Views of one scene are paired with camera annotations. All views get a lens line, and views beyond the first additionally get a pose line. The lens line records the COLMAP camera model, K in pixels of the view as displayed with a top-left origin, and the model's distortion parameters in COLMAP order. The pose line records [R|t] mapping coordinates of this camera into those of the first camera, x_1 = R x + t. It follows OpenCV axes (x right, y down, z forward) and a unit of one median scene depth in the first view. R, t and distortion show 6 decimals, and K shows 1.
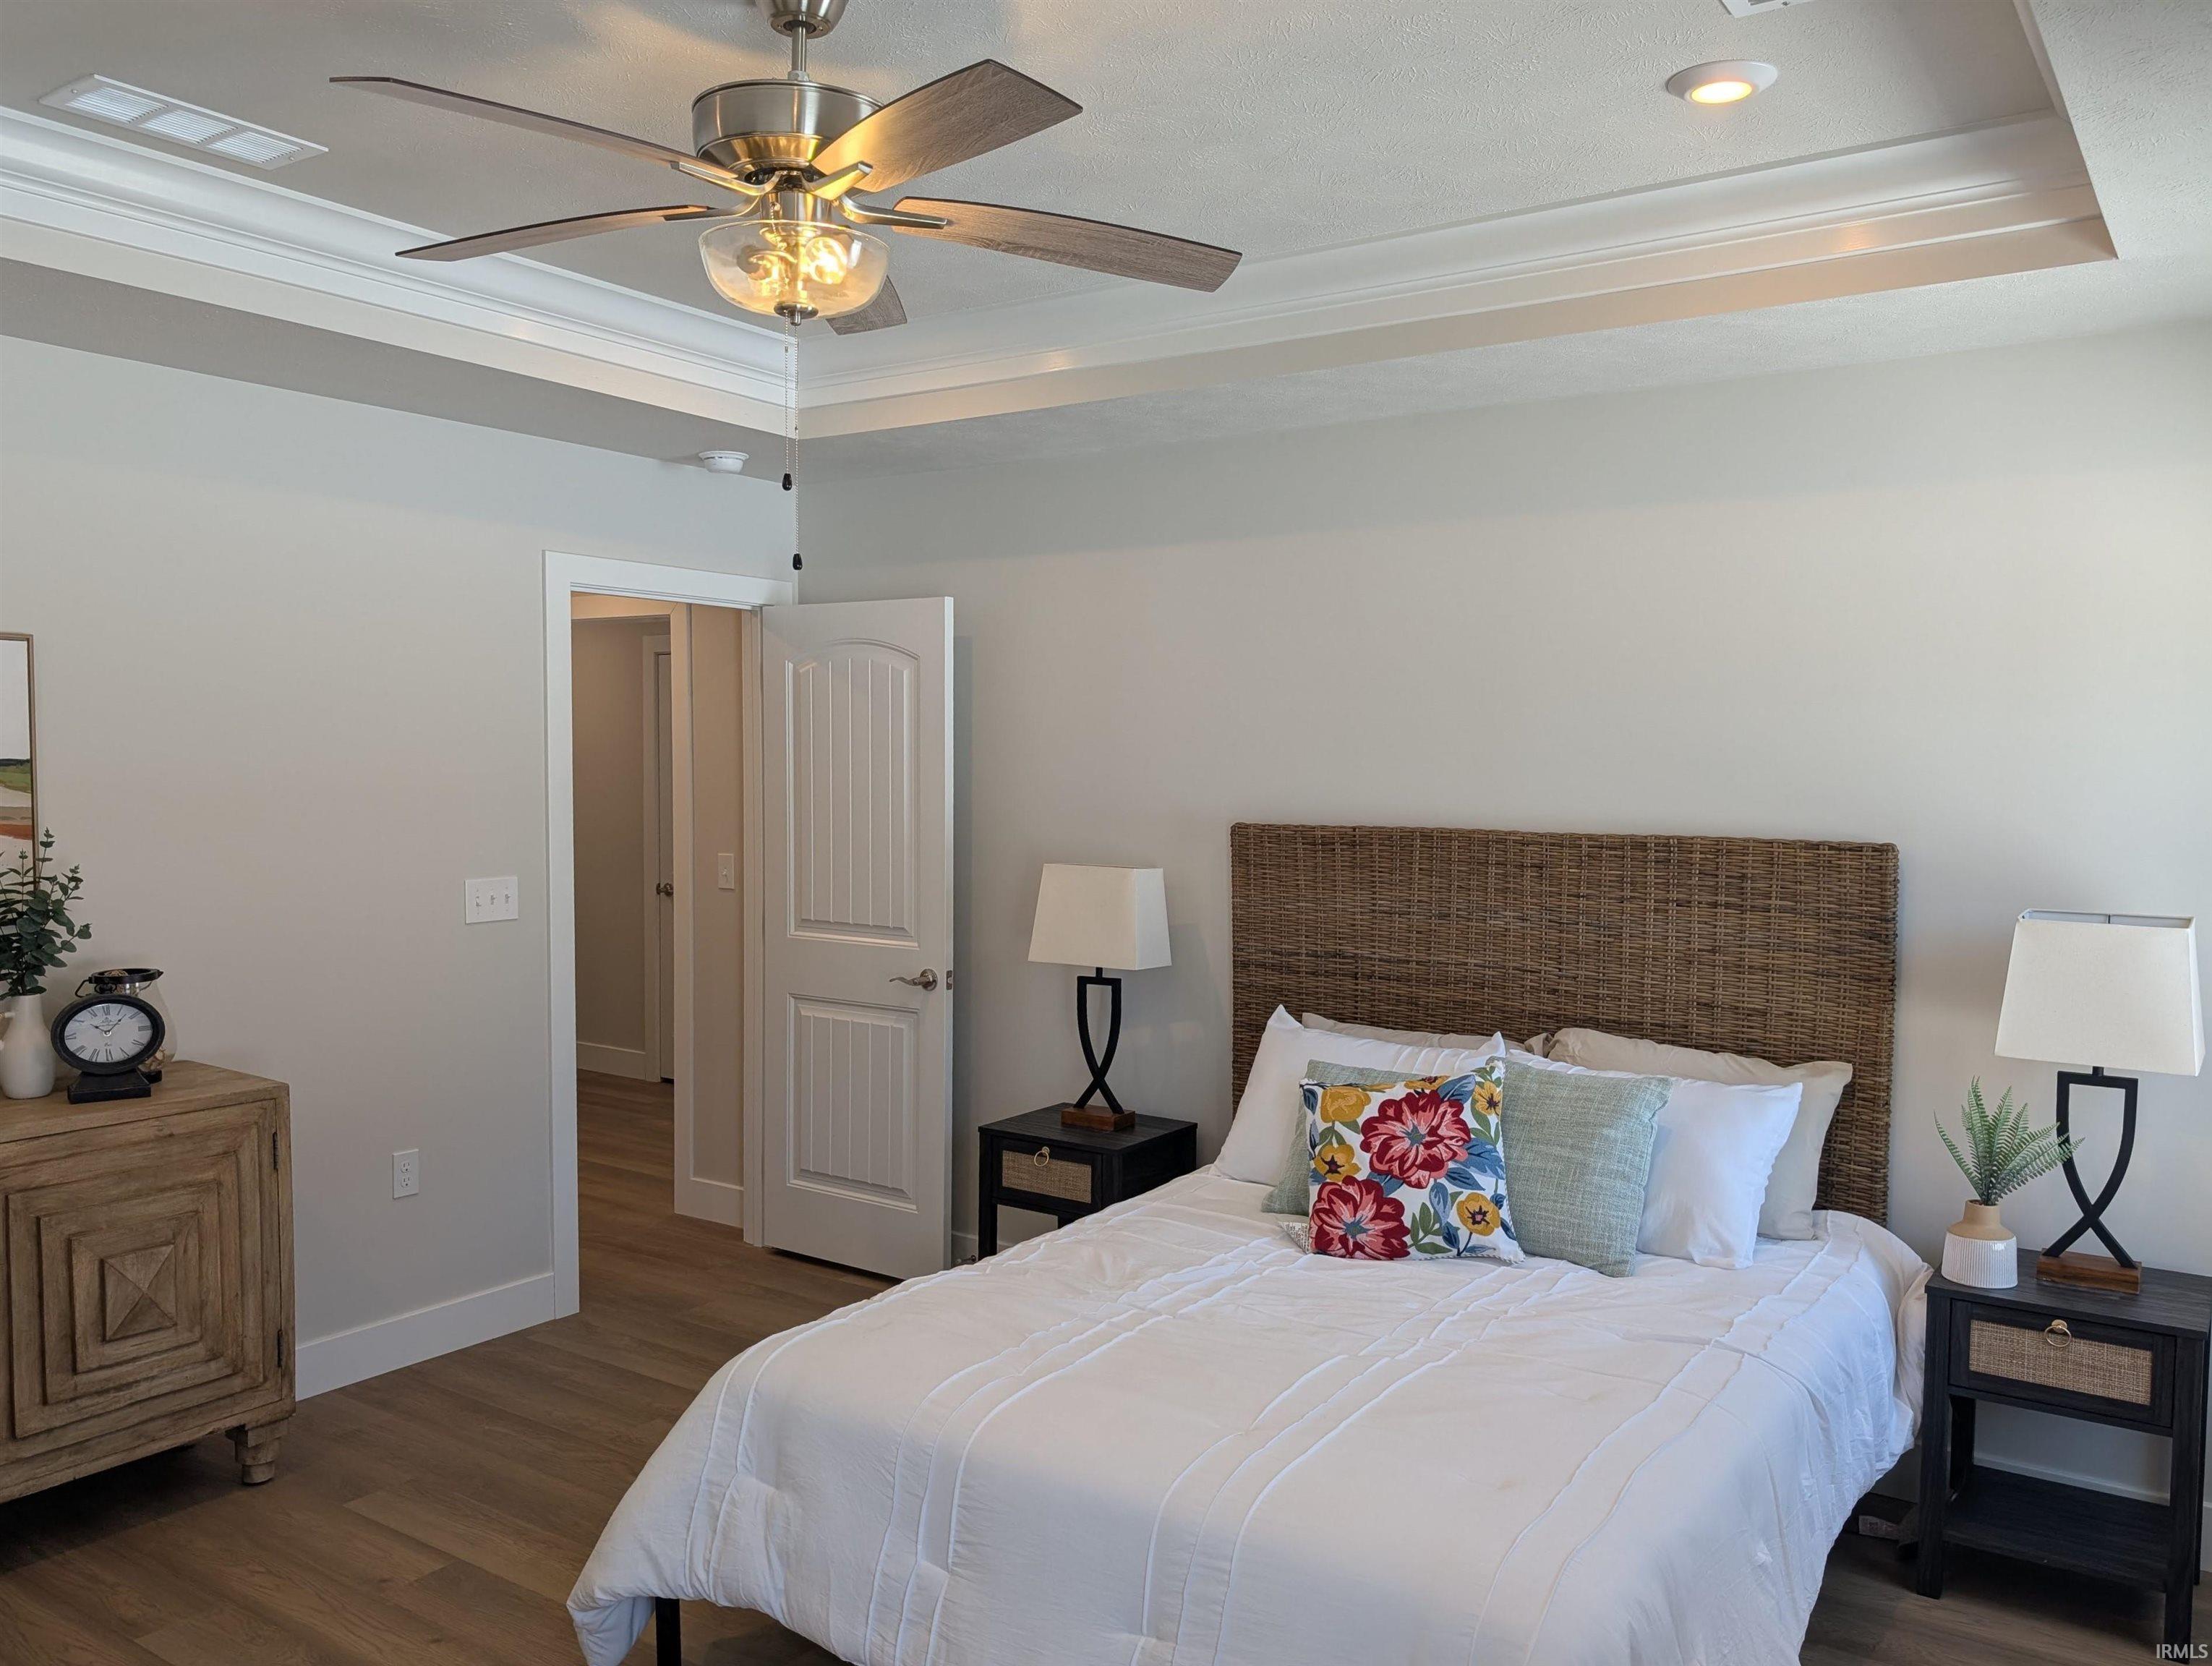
lens RADIAL K [[1686.8, 0, 1155.5], [0, 1686.8, 845.3], [0, 0, 1]] dist [0.000238, -0.004614]
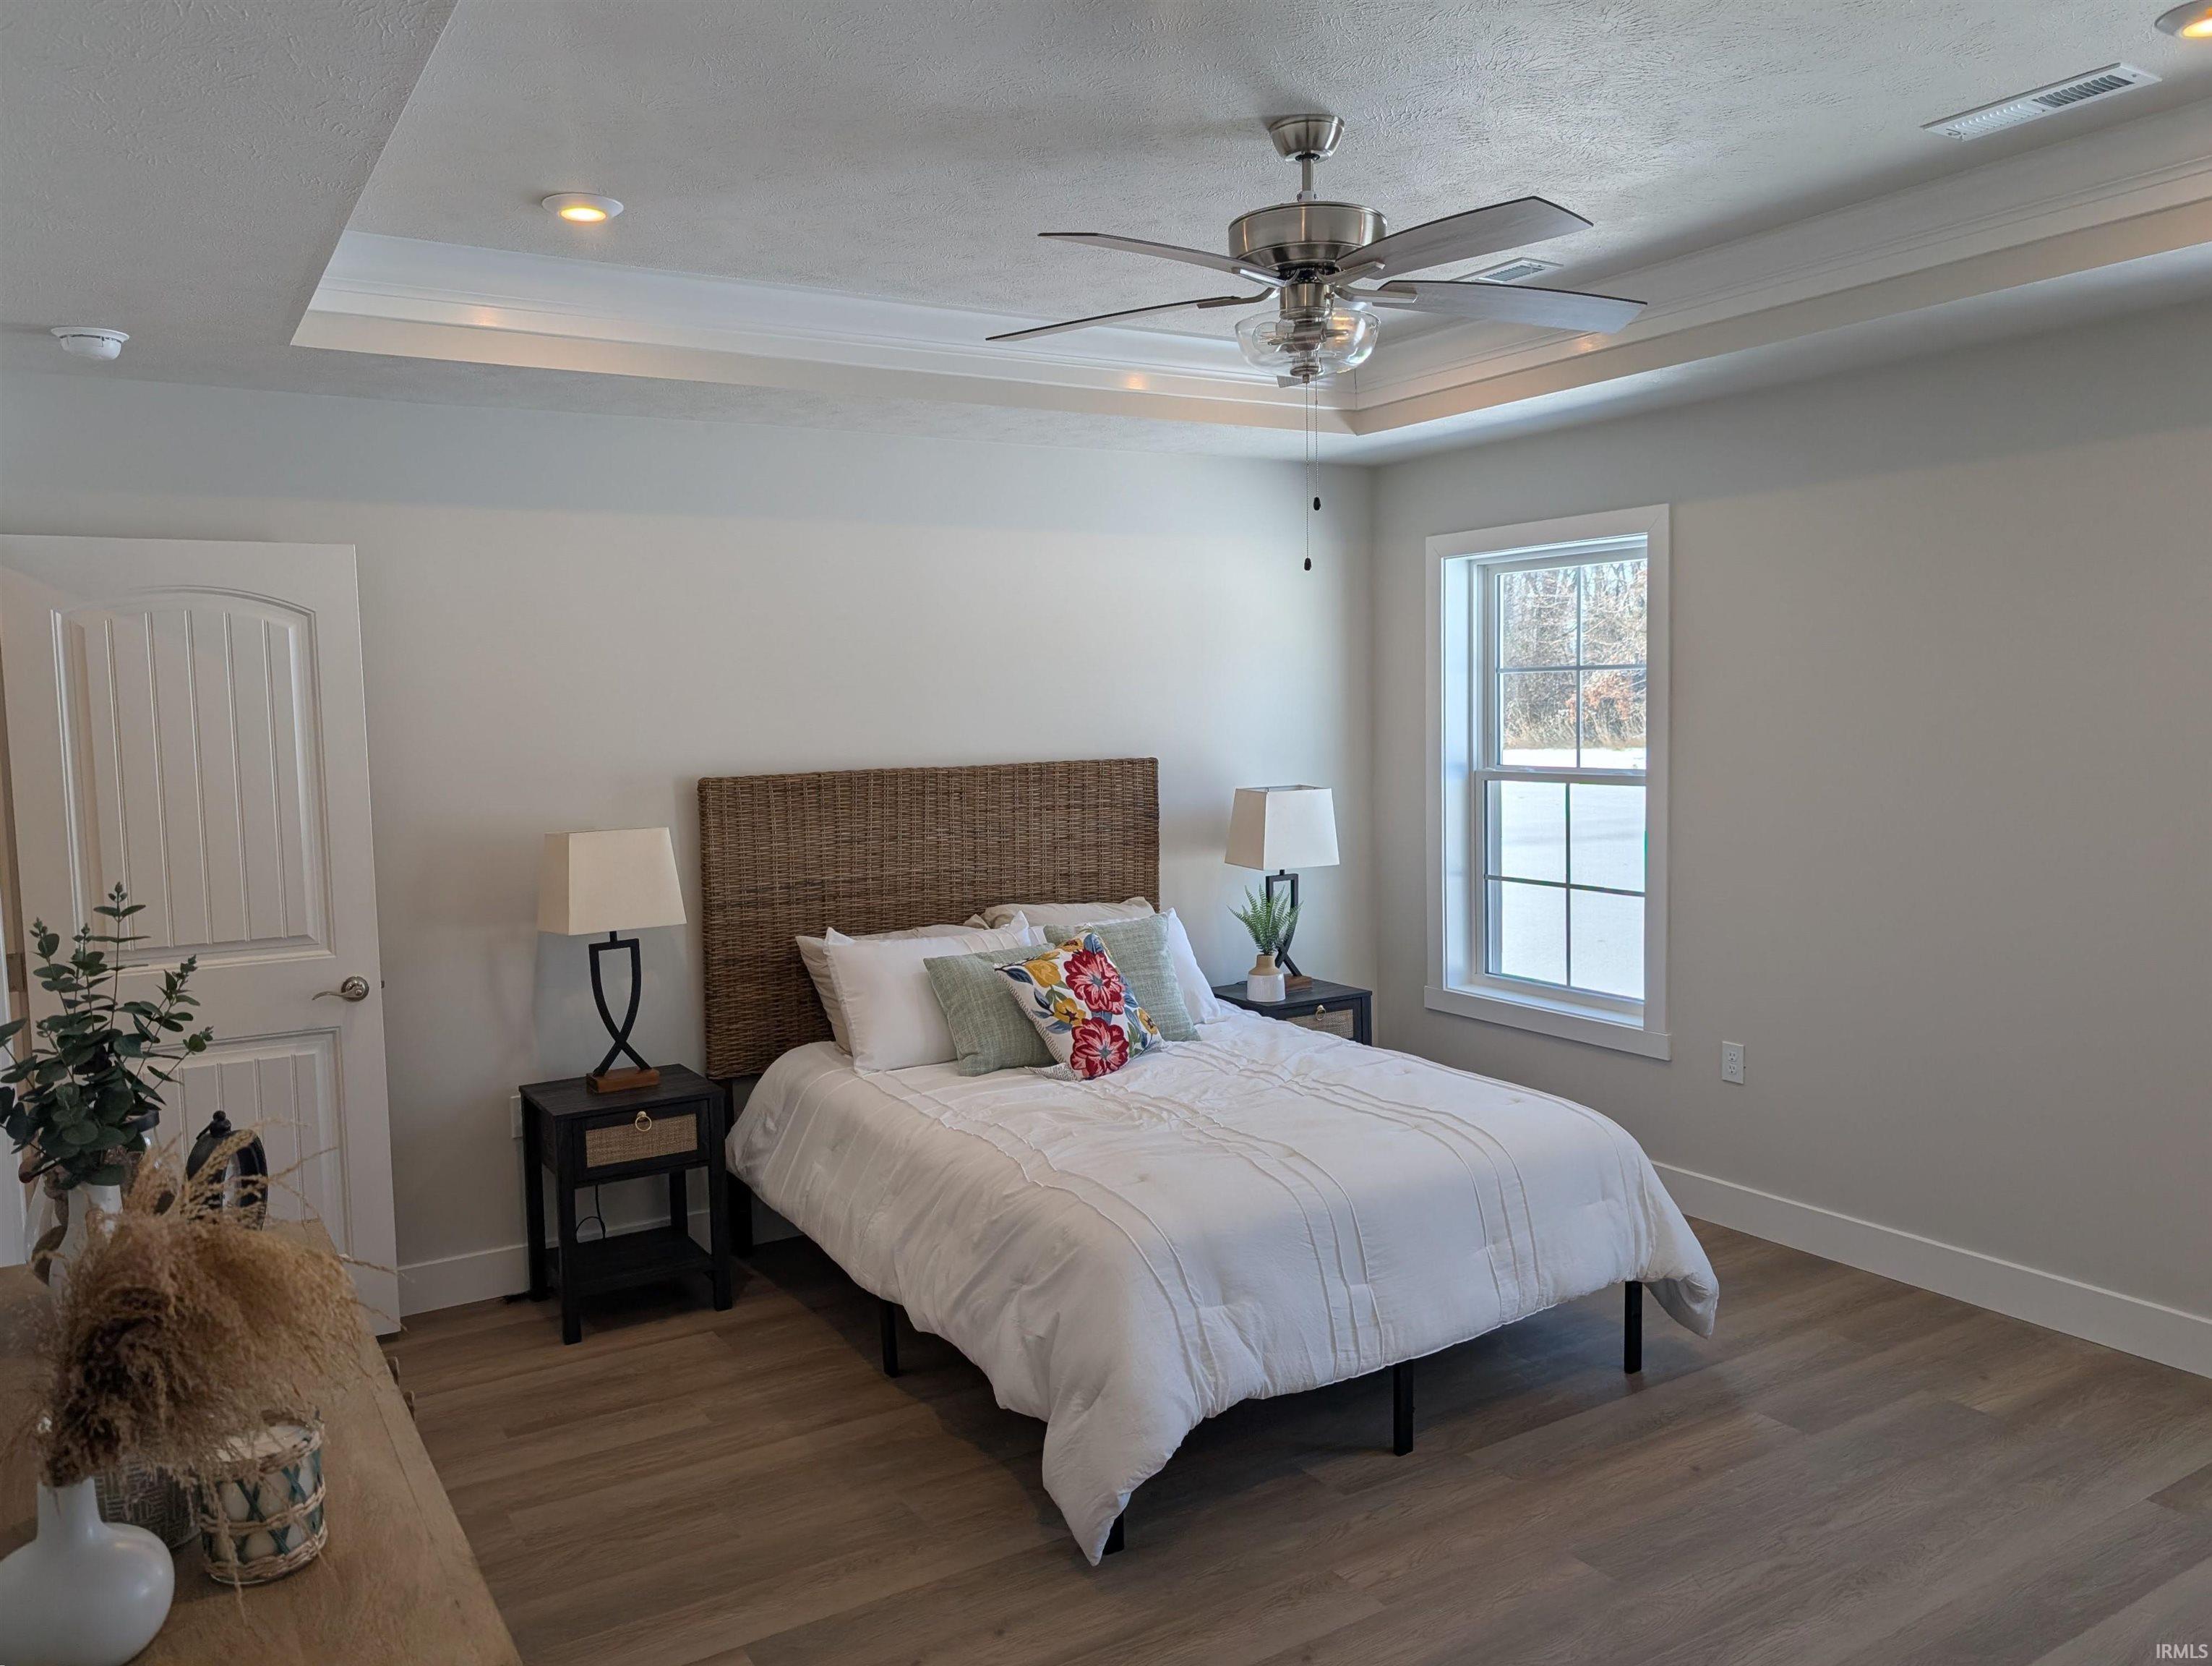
lens RADIAL K [[1584.4, 0, 1077.6], [0, 1584.4, 814.9], [0, 0, 1]] dist [0.086258, -0.106277]
pose [[0.414468, -0.085617, 0.906028, -0.890606], [0.073002, 0.995484, 0.060675, -0.039620], [-0.907131, 0.040994, 0.418847, 0.396587]]
